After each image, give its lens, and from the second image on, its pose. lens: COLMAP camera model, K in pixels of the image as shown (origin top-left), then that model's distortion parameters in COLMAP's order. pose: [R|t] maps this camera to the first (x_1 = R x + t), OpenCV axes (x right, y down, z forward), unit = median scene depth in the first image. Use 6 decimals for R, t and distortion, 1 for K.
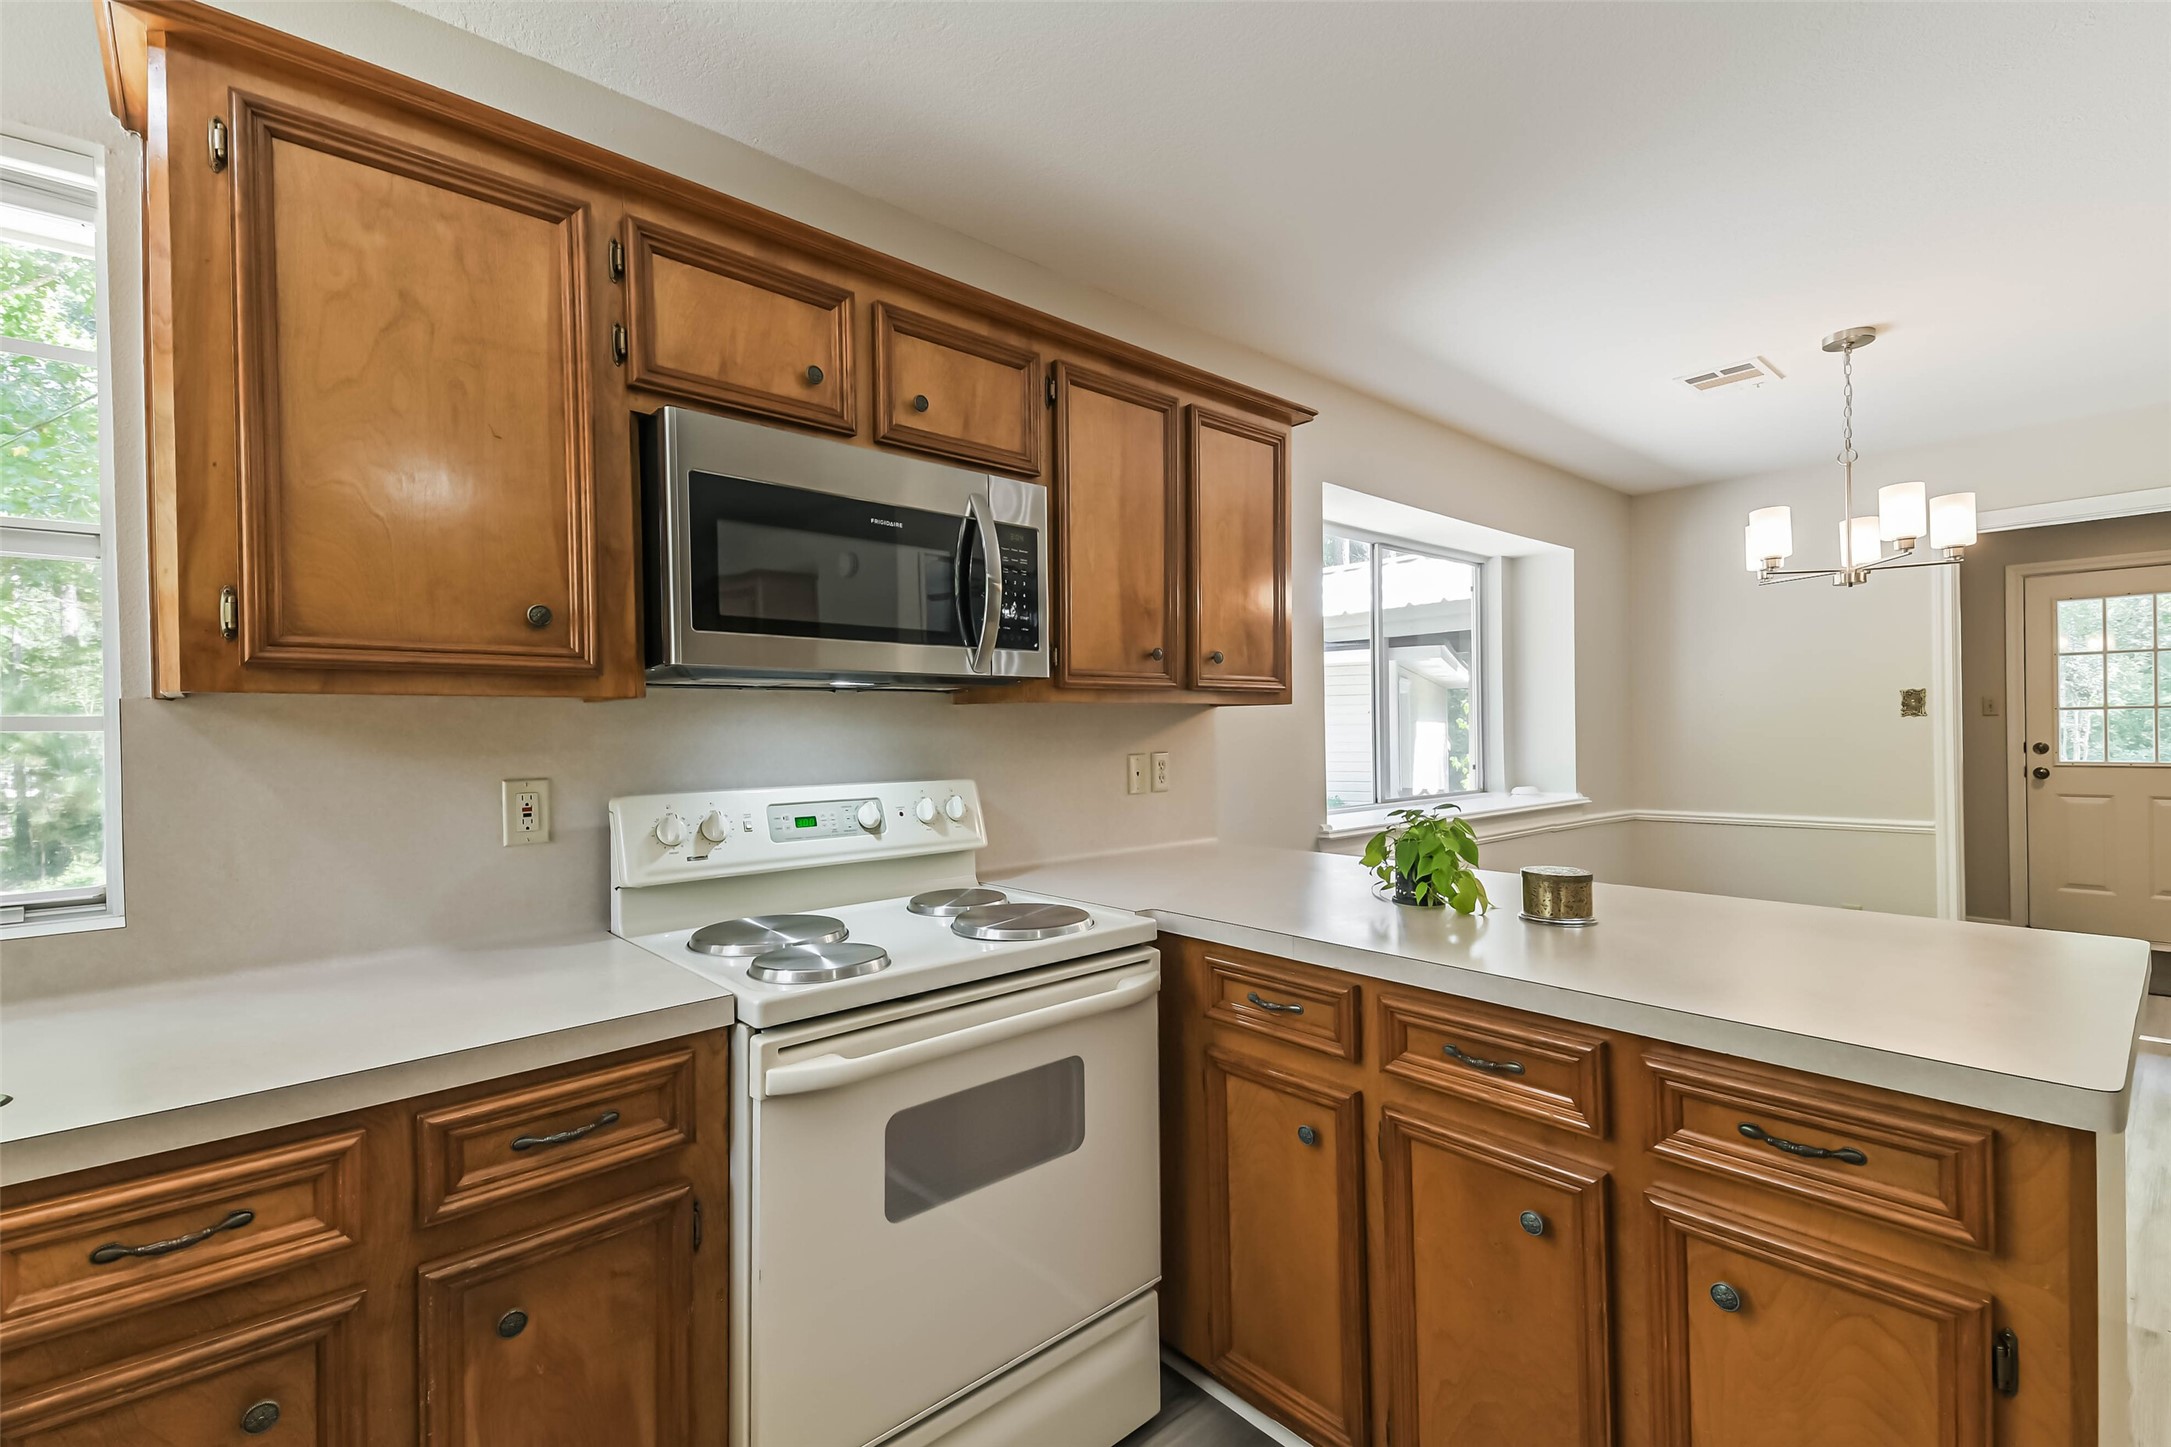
lens RADIAL K [[942.0, 0, 1085.5], [0, 942.0, 723.5], [0, 0, 1]] dist [0.084618, -0.042291]
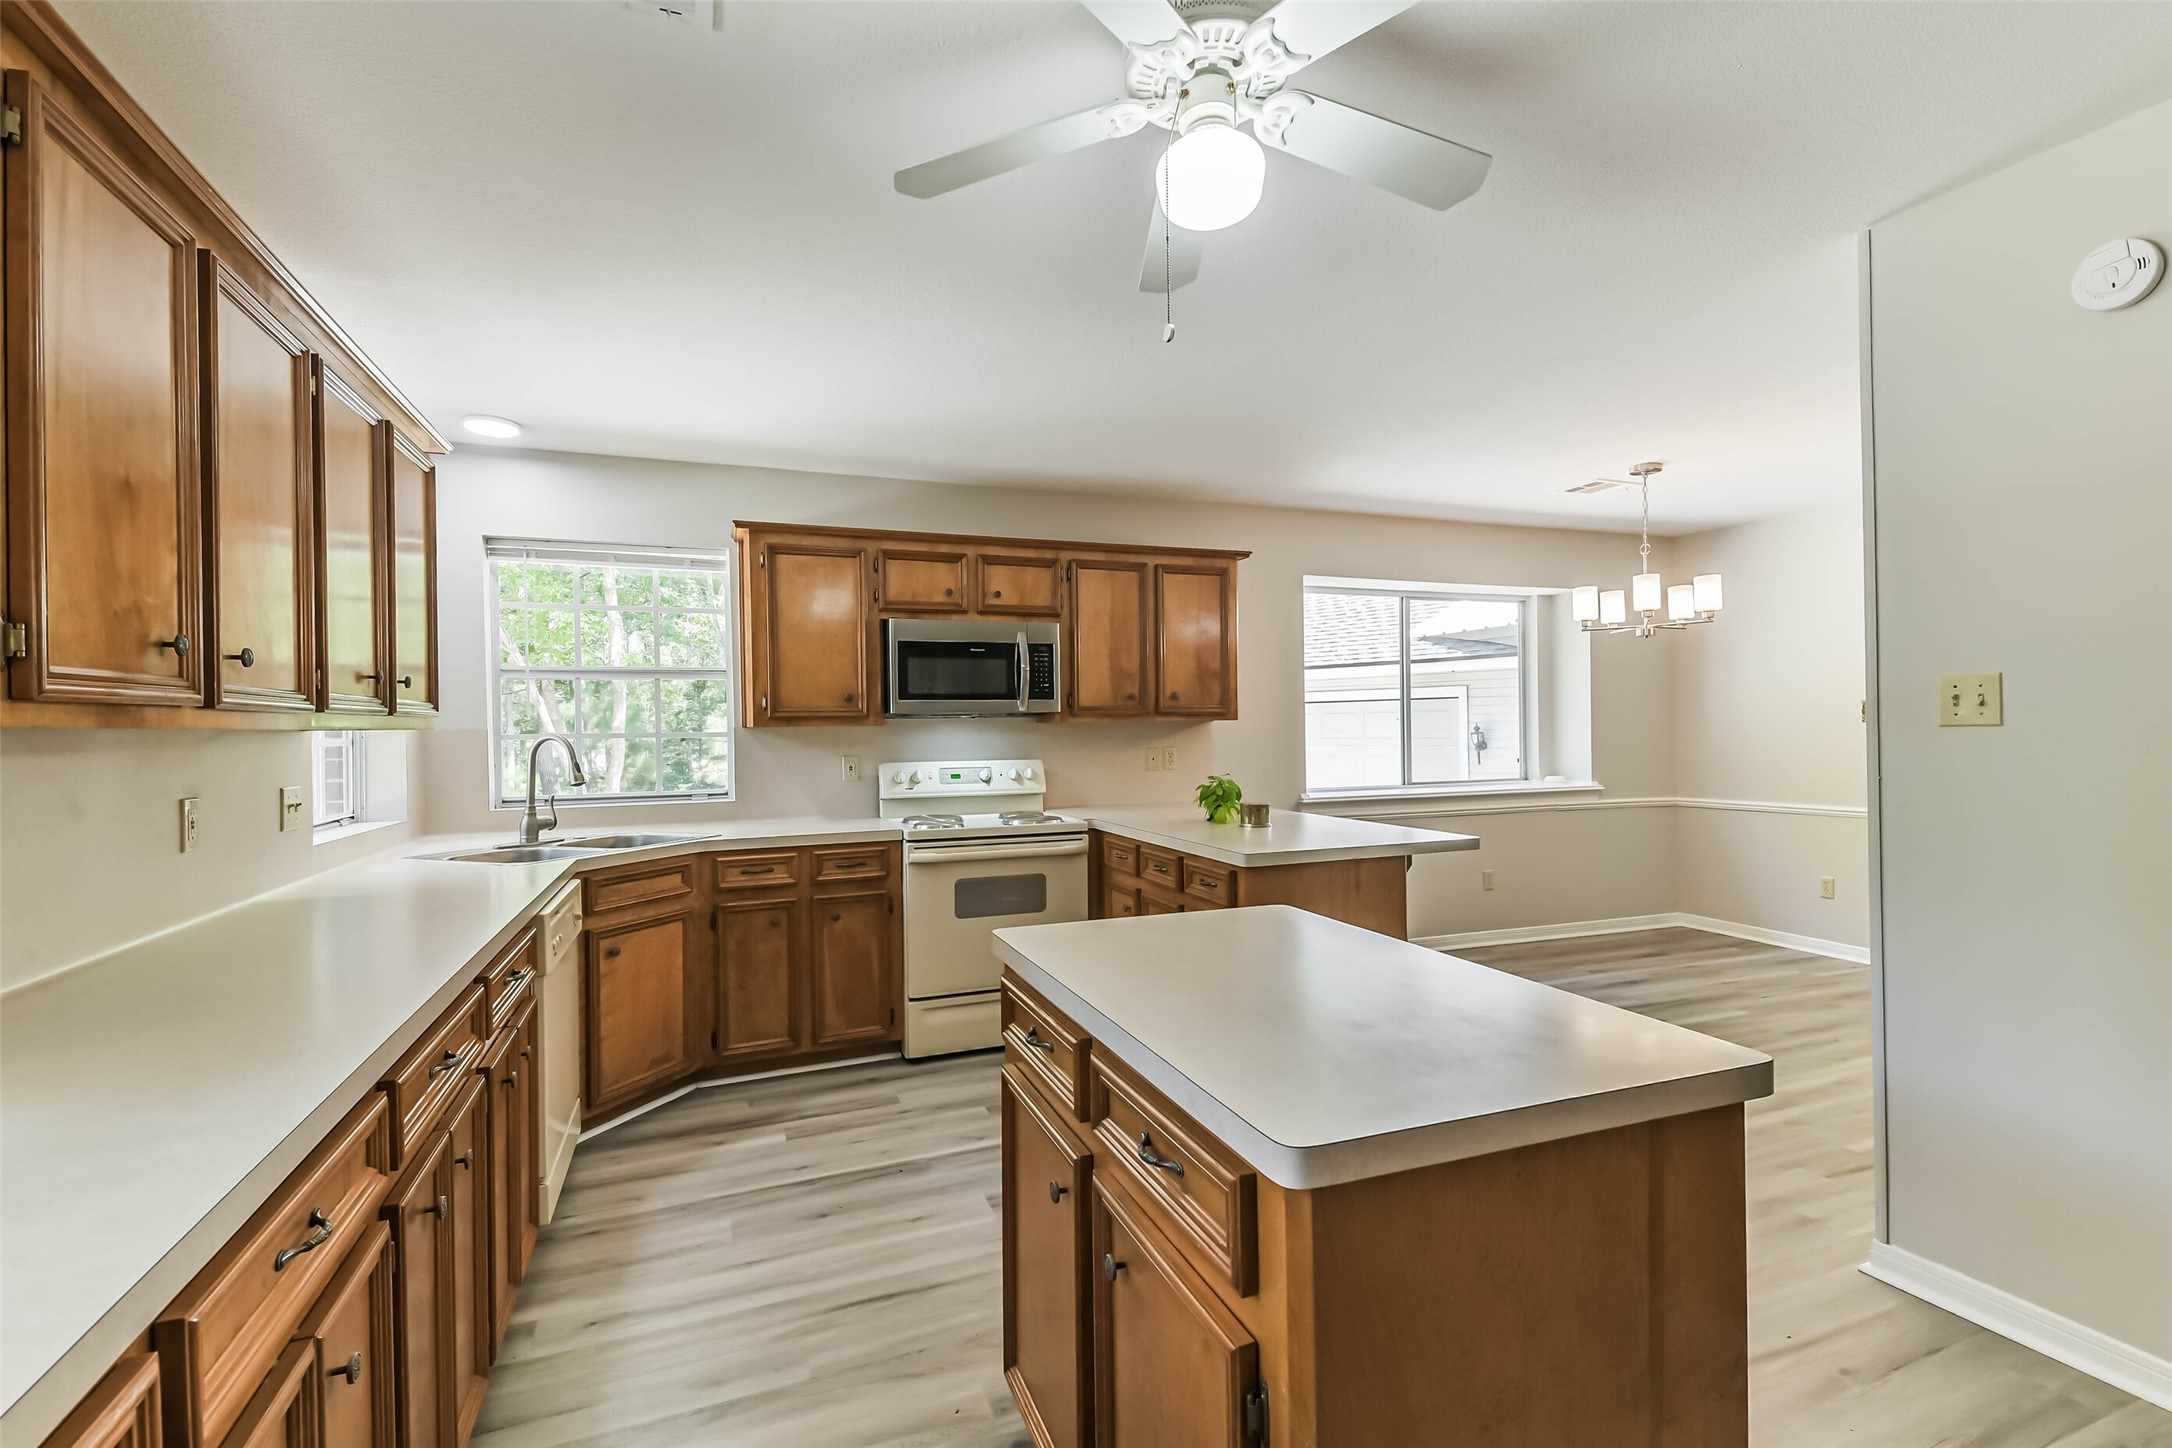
lens RADIAL K [[950.9, 0, 1090.7], [0, 950.9, 713.6], [0, 0, 1]] dist [0.038129, 0.000048]
pose [[0.938714, -0.004182, -0.344672, 0.863035], [0.003771, 0.999991, -0.001864, -0.045511], [0.344677, 0.000450, 0.938721, -1.120944]]
